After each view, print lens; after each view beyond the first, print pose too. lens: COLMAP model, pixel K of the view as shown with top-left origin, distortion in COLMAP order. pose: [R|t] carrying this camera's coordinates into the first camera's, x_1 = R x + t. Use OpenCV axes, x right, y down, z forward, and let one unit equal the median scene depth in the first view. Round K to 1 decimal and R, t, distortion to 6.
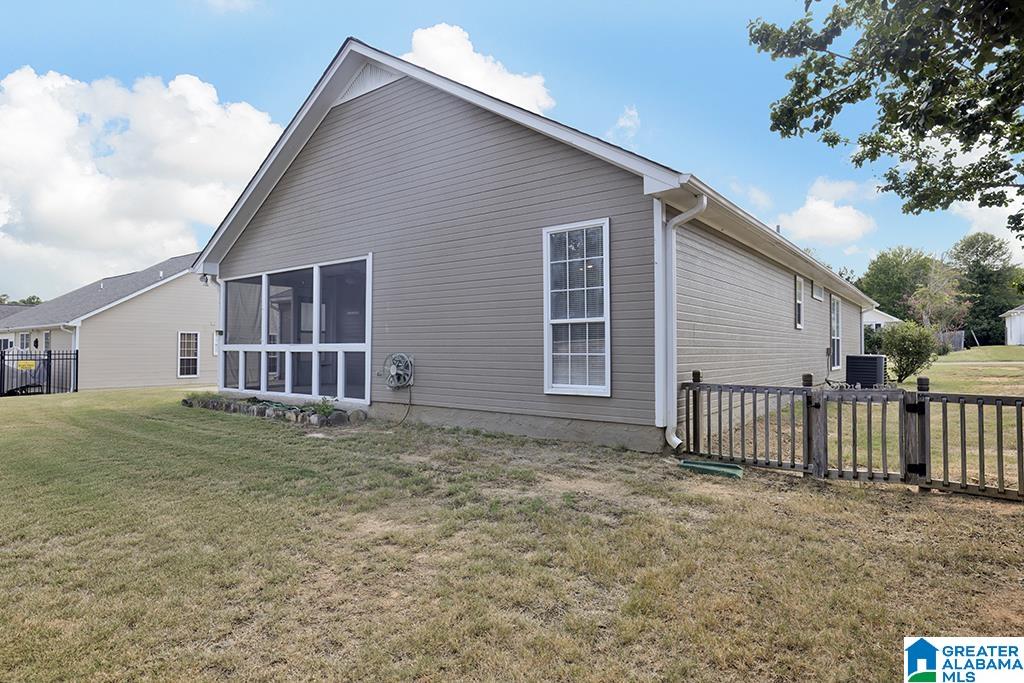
lens RADIAL K [[567.5, 0, 512.0], [0, 567.5, 341.5], [0, 0, 1]] dist [-0.005282, 0.003381]
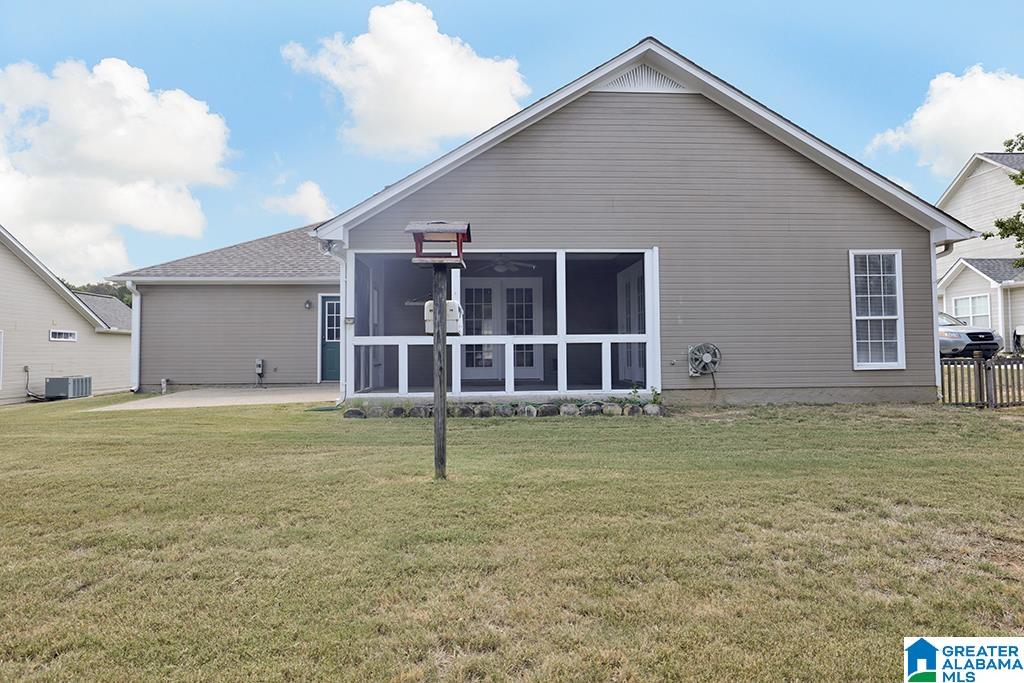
lens RADIAL K [[567.5, 0, 512.0], [0, 567.5, 341.5], [0, 0, 1]] dist [-0.005282, 0.003381]
pose [[0.762349, 0.002786, 0.647160, -1.212339], [0.001127, 0.999983, -0.005633, 0.024109], [-0.647165, 0.005024, 0.762333, 0.406154]]
